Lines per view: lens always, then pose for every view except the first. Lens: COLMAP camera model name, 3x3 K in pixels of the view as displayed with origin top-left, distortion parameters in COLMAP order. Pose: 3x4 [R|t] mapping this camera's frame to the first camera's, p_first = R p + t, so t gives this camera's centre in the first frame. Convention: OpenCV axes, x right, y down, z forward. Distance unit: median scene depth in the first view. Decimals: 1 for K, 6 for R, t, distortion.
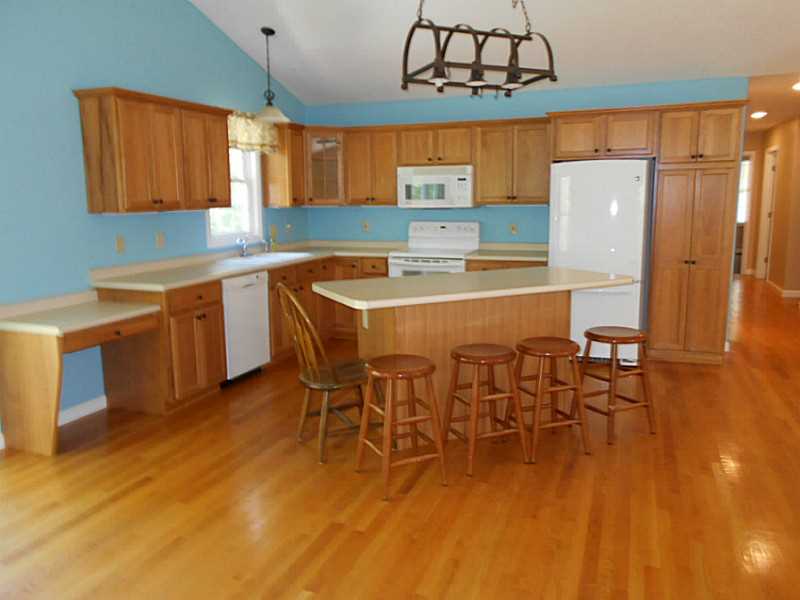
lens RADIAL K [[636.3, 0, 399.0], [0, 636.3, 301.5], [0, 0, 1]] dist [-0.005354, 0.000771]
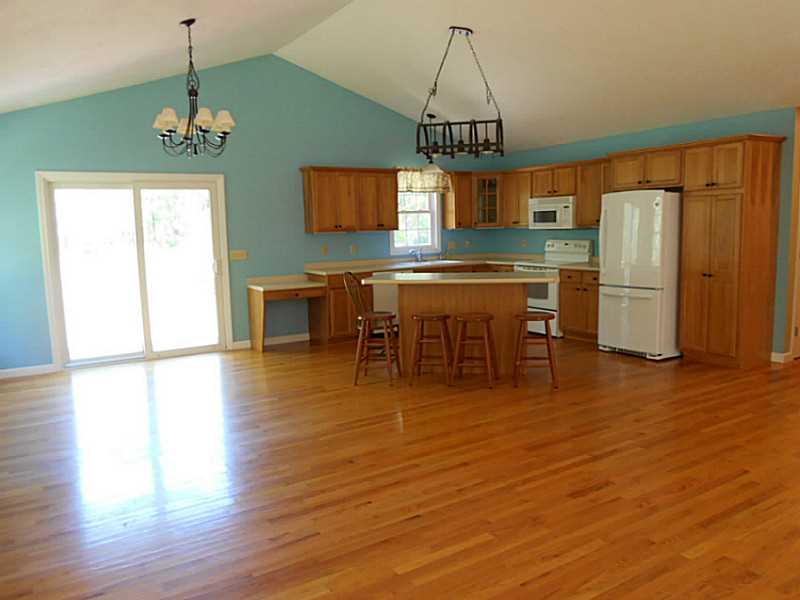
lens RADIAL K [[636.3, 0, 401.7], [0, 636.3, 298.8], [0, 0, 1]] dist [-0.005354, 0.000771]
pose [[0.798474, 0.062182, -0.598810, 0.697558], [-0.084043, 0.996425, -0.008594, 0.037458], [0.596135, 0.057188, 0.800845, -0.252819]]
